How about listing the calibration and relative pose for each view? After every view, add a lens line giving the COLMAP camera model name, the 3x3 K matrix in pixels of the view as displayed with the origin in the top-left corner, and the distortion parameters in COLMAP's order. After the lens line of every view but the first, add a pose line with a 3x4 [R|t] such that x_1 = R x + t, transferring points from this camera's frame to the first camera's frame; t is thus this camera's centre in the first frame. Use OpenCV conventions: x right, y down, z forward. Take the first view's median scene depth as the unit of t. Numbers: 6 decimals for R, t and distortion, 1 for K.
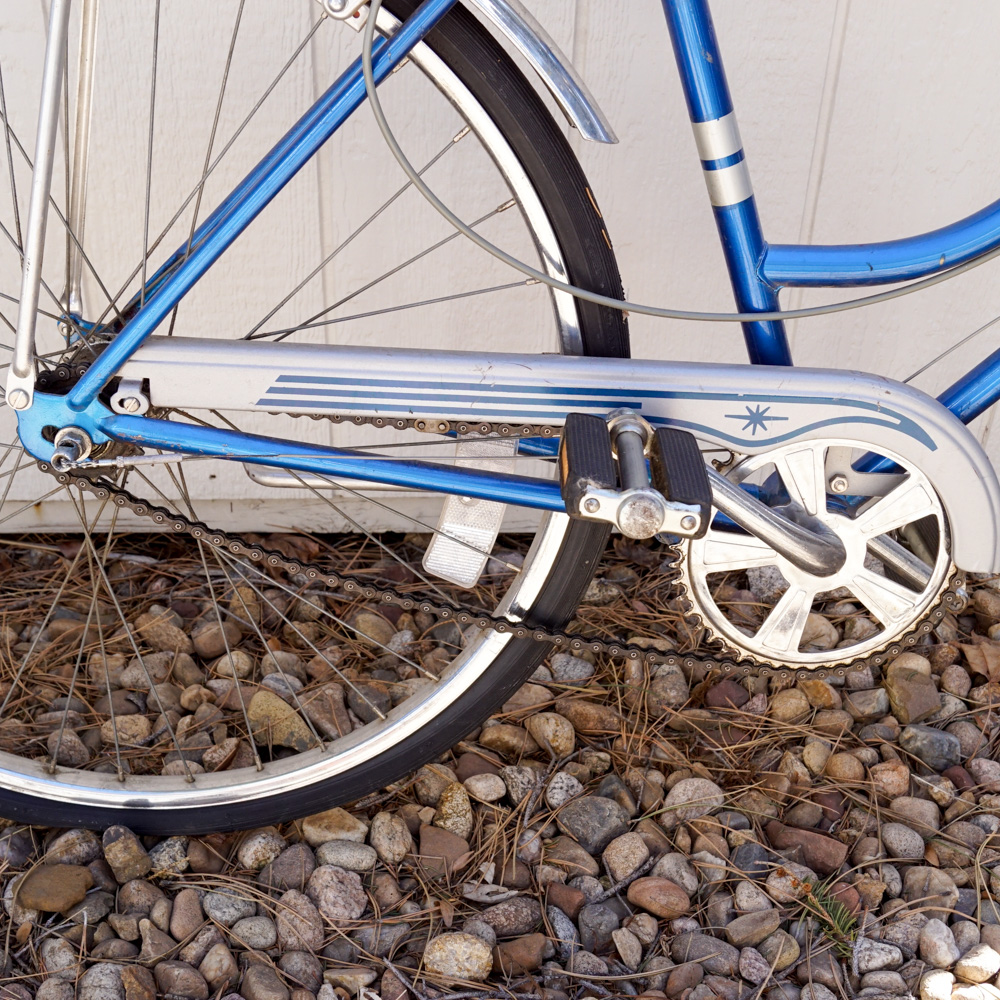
lens RADIAL K [[1600.0, 0, 500.0], [0, 1600.0, 500.0], [0, 0, 1]] dist [-0.022919, -0.023854]
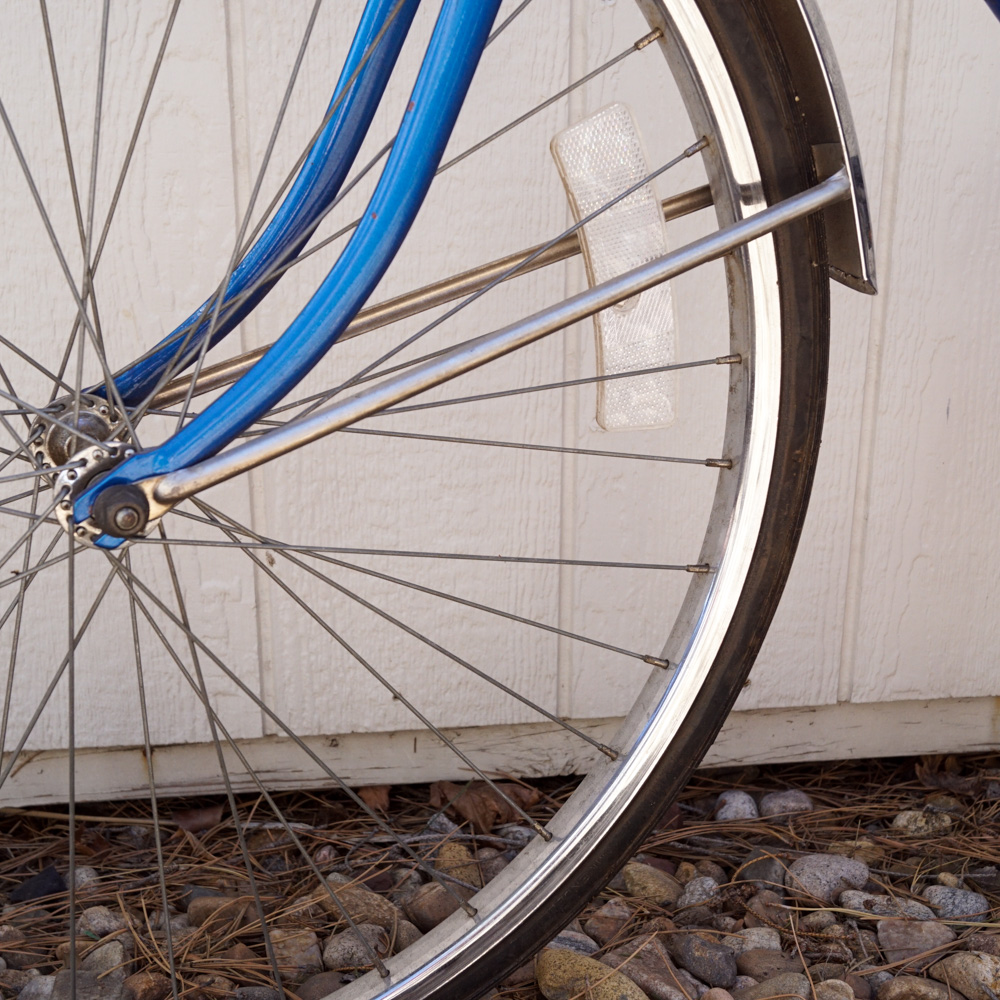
lens RADIAL K [[1600.0, 0, 500.0], [0, 1600.0, 500.0], [0, 0, 1]] dist [-0.022919, -0.023854]
pose [[0.993972, -0.044373, 0.100256, -0.216903], [0.072907, 0.950466, -0.302157, 0.133611], [-0.081882, 0.307645, 0.947971, 0.295015]]
